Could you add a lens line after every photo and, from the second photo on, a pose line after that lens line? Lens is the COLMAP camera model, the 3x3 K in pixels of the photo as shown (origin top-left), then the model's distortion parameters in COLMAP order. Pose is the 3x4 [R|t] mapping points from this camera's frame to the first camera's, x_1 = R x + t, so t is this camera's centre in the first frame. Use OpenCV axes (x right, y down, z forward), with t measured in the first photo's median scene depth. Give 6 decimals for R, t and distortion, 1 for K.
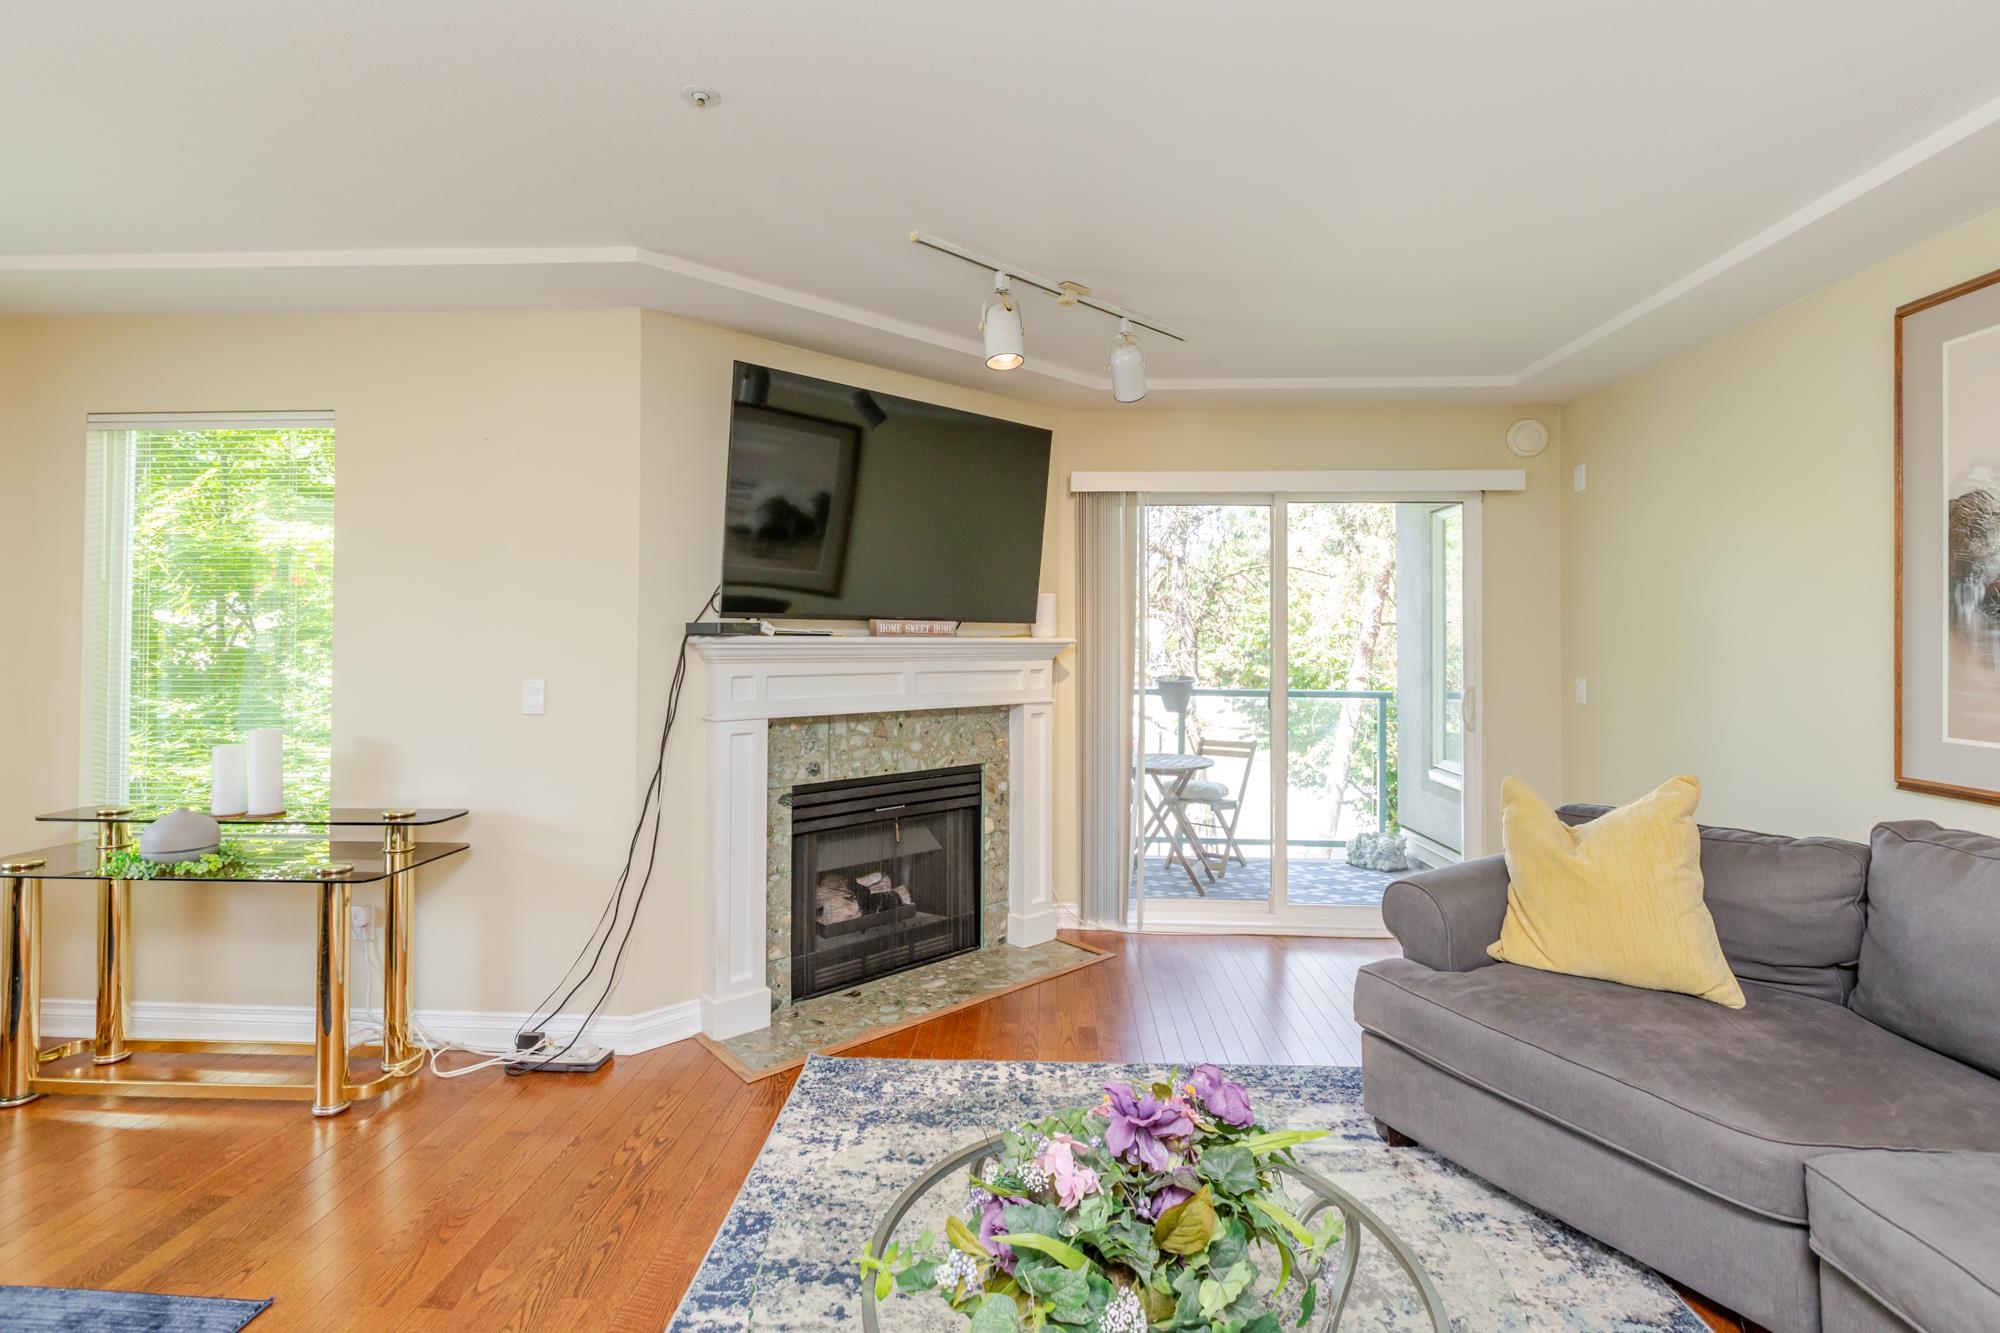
lens RADIAL K [[909.0, 0, 1024.9], [0, 909.0, 643.7], [0, 0, 1]] dist [0.000581, -0.001368]
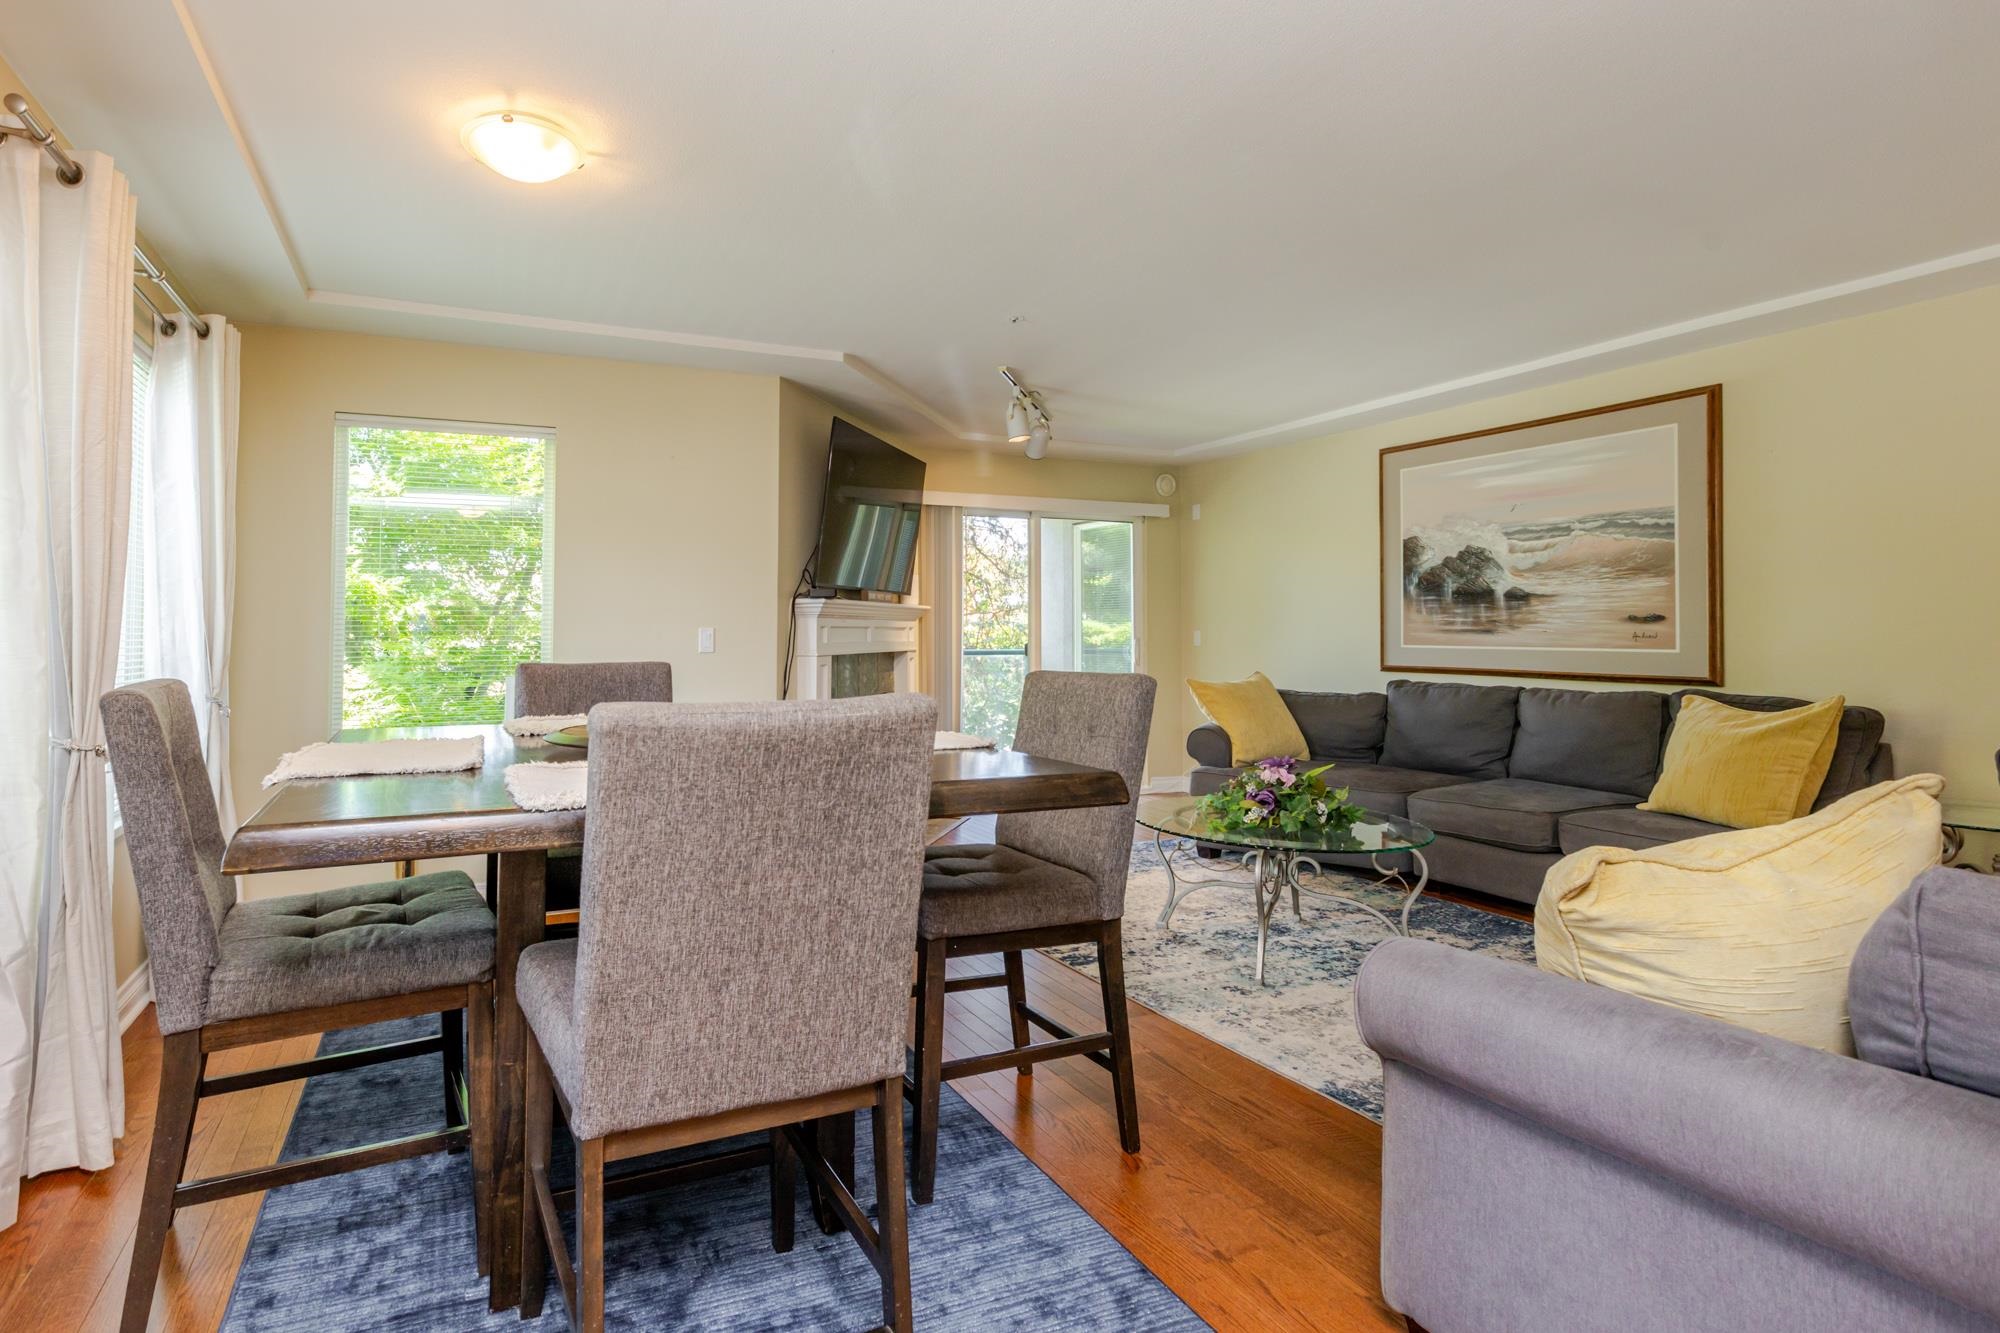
lens RADIAL K [[909.0, 0, 851.2], [0, 909.0, 623.2], [0, 0, 1]] dist [0.000581, -0.001368]
pose [[0.916845, -0.002358, 0.399236, -0.804799], [0.005725, 0.999957, -0.007242, 0.040842], [-0.399202, 0.008926, 0.916820, -0.366284]]
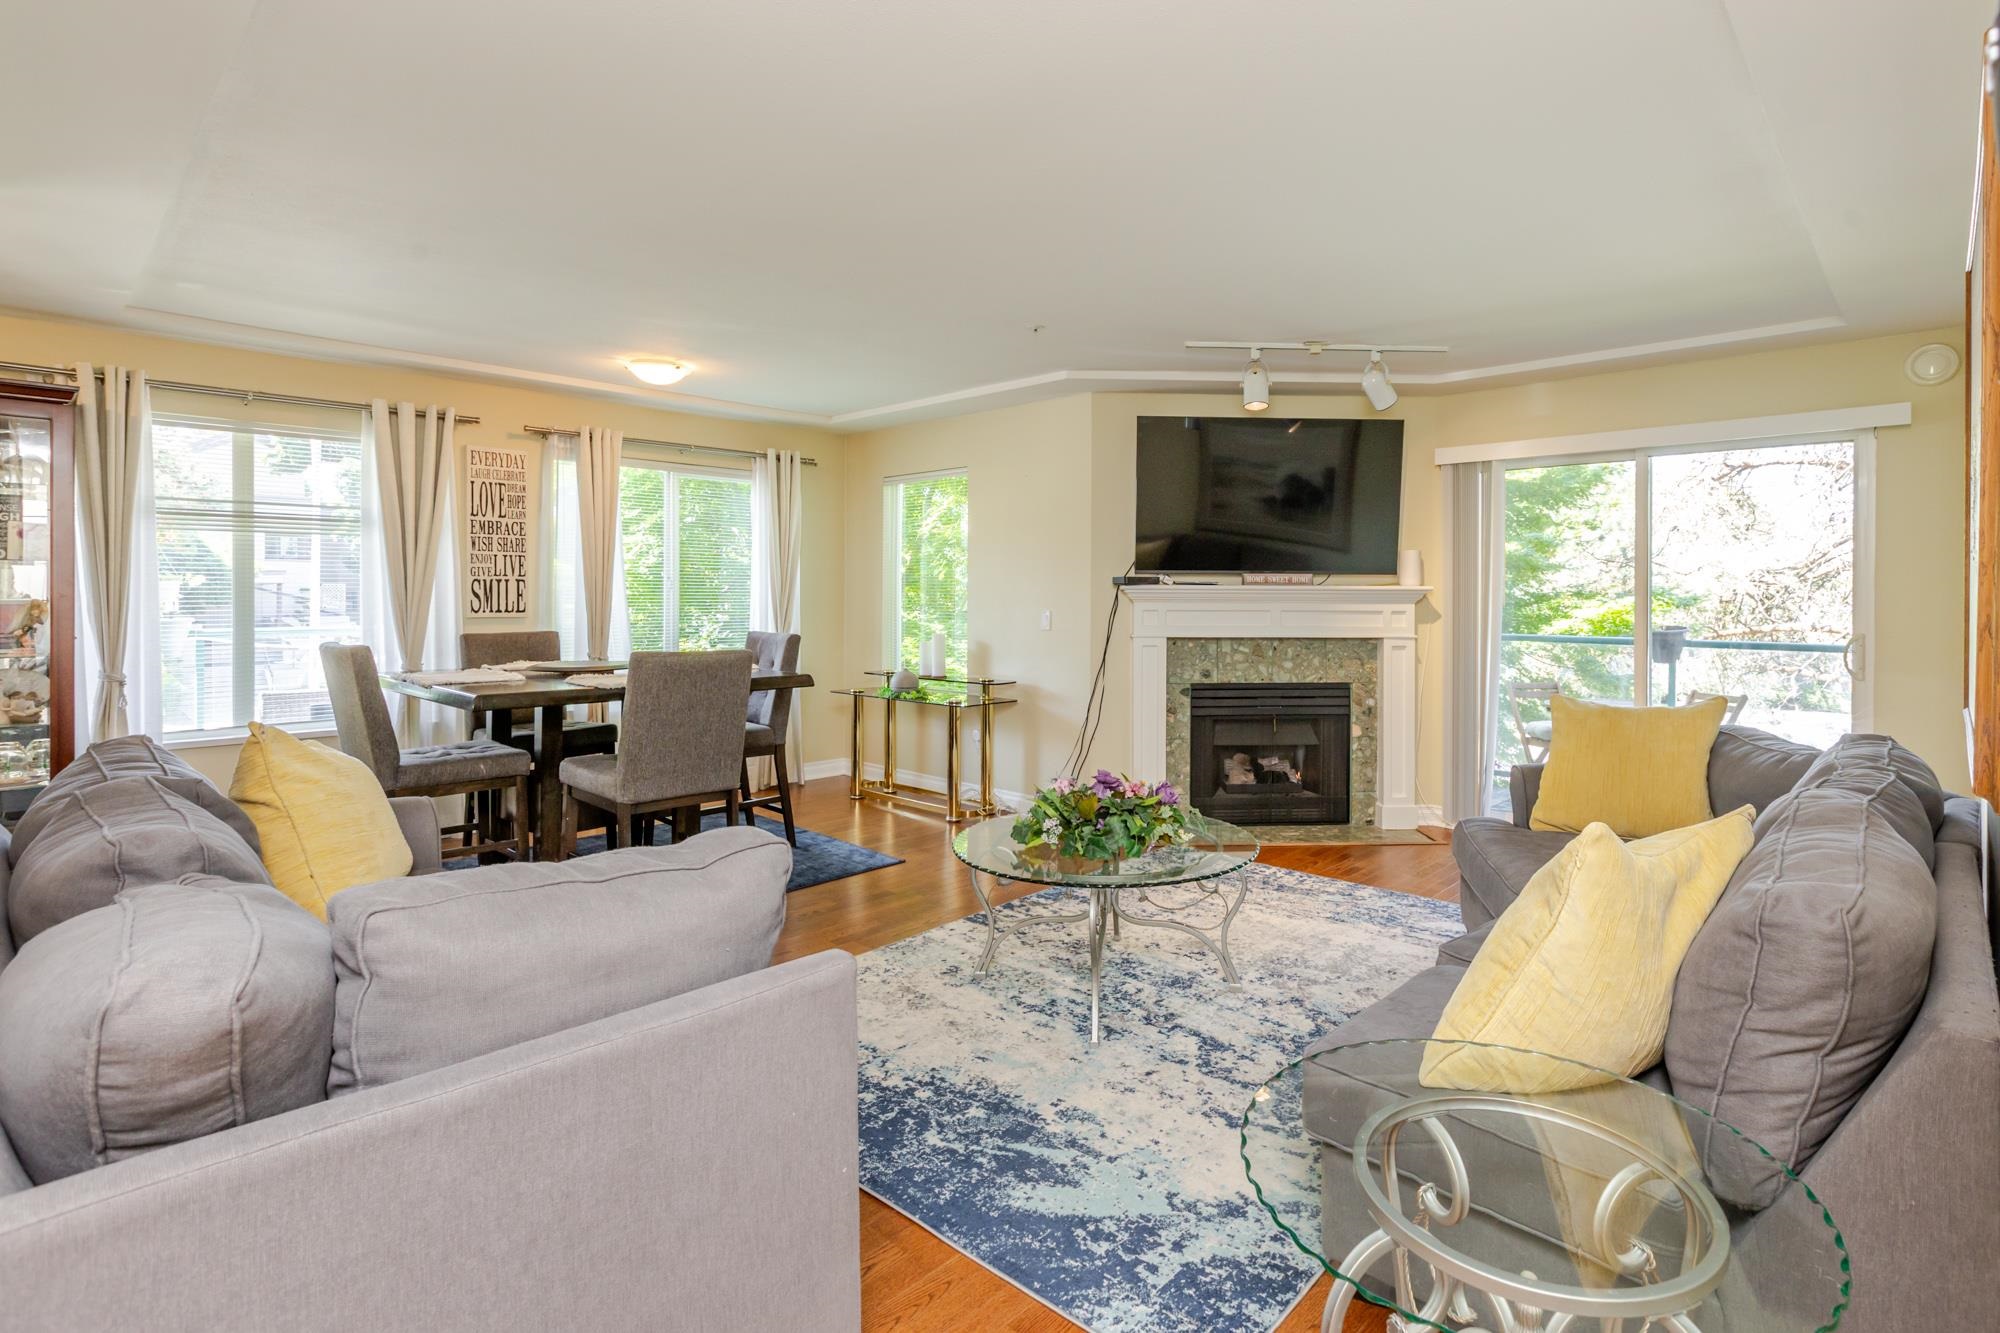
lens RADIAL K [[1005.9, 0, 1108.8], [0, 1005.9, 635.0], [0, 0, 1]] dist [-0.021129, 0.000877]
pose [[0.783906, 0.024030, -0.620414, 0.664487], [-0.002366, 0.999359, 0.035718, 0.015035], [0.620875, -0.026532, 0.783460, -0.395288]]
